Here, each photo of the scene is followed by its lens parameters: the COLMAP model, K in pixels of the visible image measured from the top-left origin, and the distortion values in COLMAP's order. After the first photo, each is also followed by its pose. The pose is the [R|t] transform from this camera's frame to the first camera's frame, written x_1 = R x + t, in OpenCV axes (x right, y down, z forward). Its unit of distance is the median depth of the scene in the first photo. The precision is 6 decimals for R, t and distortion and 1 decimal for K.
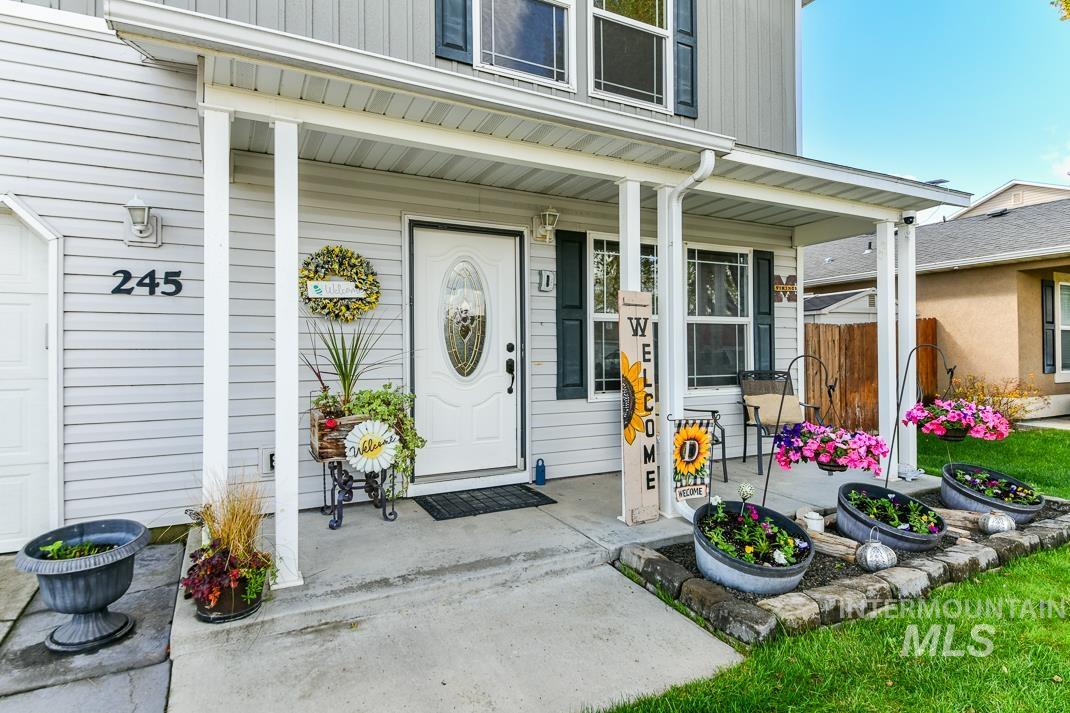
lens RADIAL K [[580.3, 0, 534.6], [0, 580.3, 354.7], [0, 0, 1]] dist [0.016986, -0.005660]
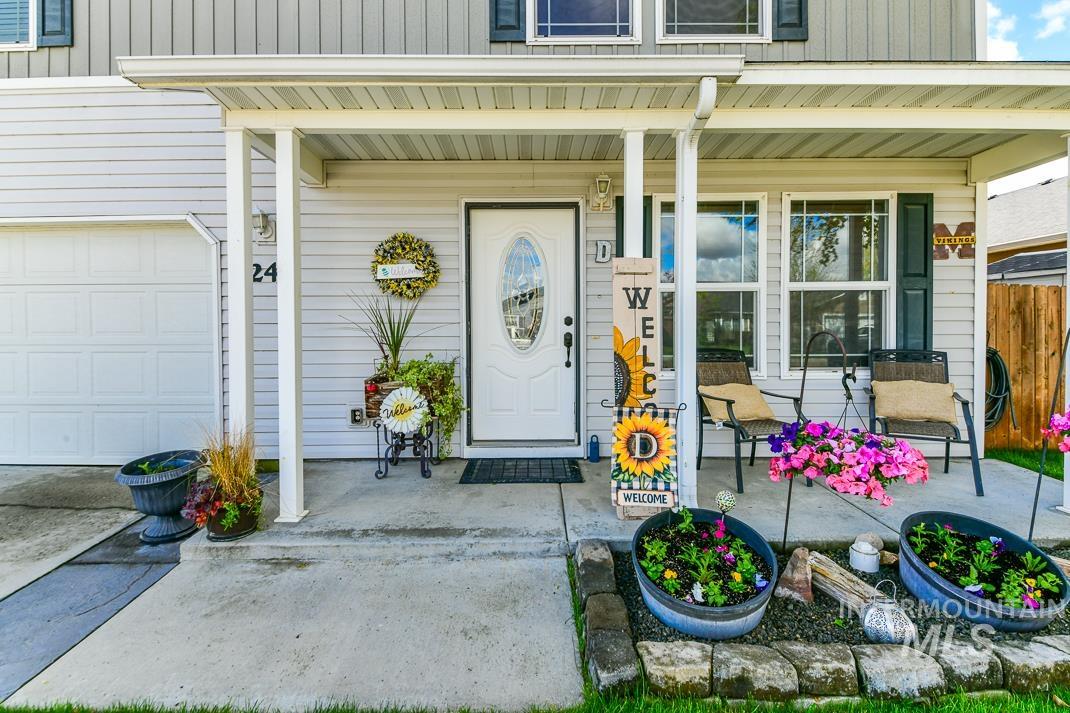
lens RADIAL K [[527.9, 0, 534.2], [0, 527.9, 344.3], [0, 0, 1]] dist [0.010681, -0.008747]
pose [[0.889300, 0.016974, -0.457009, 0.373311], [-0.000936, 0.999376, 0.035296, -0.005345], [0.457323, -0.030961, 0.888762, 0.195370]]
